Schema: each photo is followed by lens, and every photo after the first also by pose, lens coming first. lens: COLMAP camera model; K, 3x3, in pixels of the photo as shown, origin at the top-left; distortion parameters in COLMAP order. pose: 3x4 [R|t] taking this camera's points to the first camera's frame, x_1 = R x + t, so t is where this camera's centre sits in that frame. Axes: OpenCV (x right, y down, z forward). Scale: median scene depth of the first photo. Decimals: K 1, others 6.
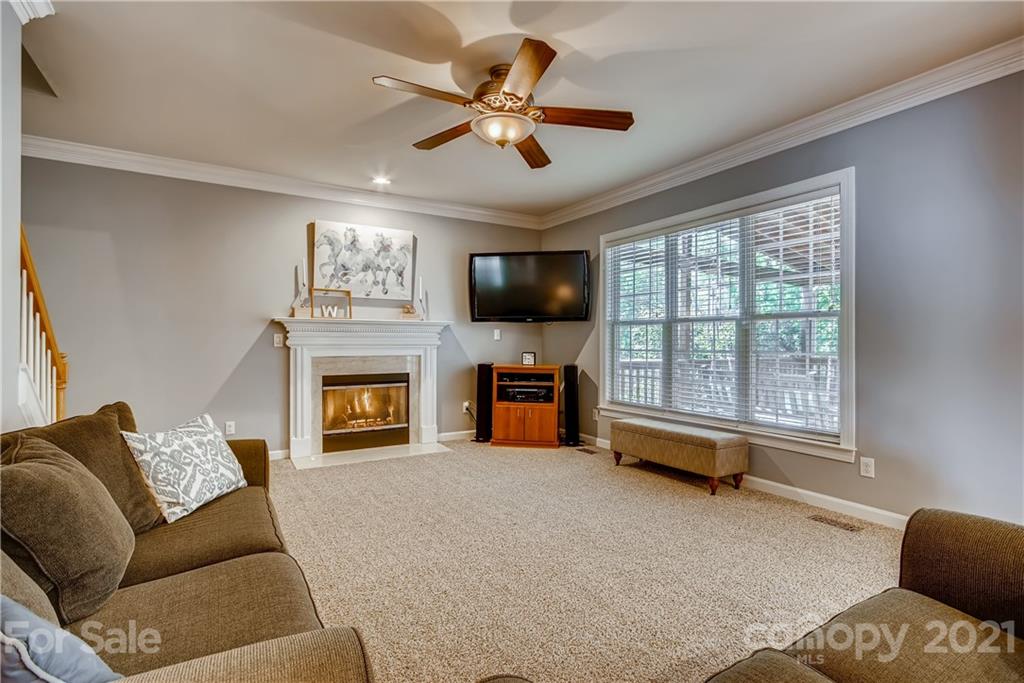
lens RADIAL K [[494.1, 0, 518.2], [0, 494.1, 339.9], [0, 0, 1]] dist [-0.008629, 0.005129]
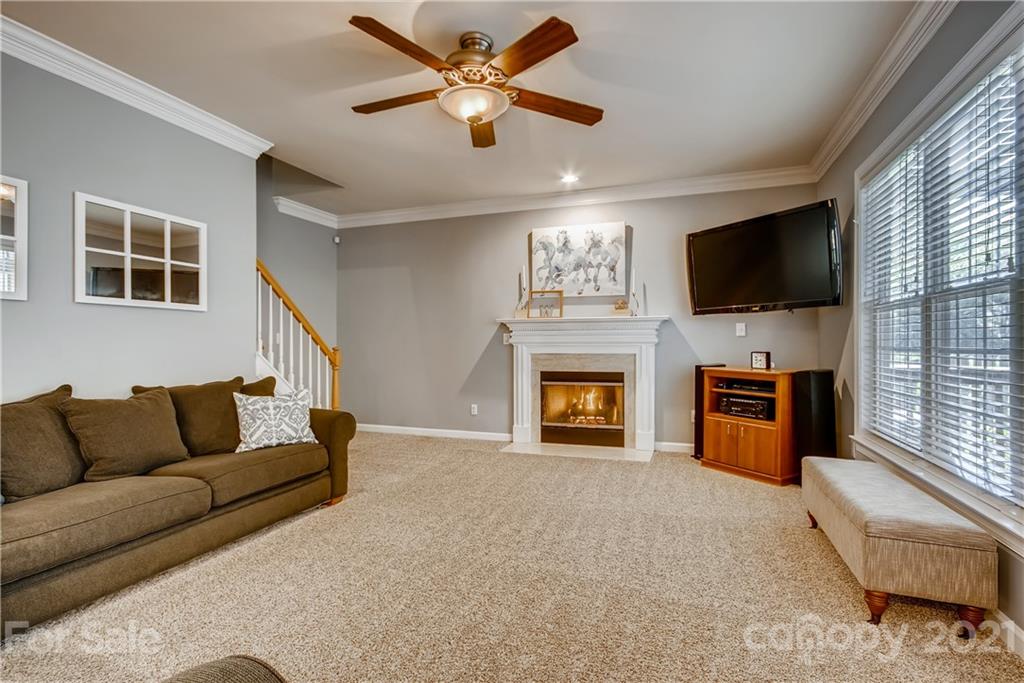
lens RADIAL K [[494.1, 0, 518.1], [0, 494.1, 341.6], [0, 0, 1]] dist [-0.008629, 0.005129]
pose [[0.634872, -0.007511, -0.772581, 0.393047], [0.006705, 0.999969, -0.004212, 0.011059], [0.772589, -0.002506, 0.634902, 0.257454]]
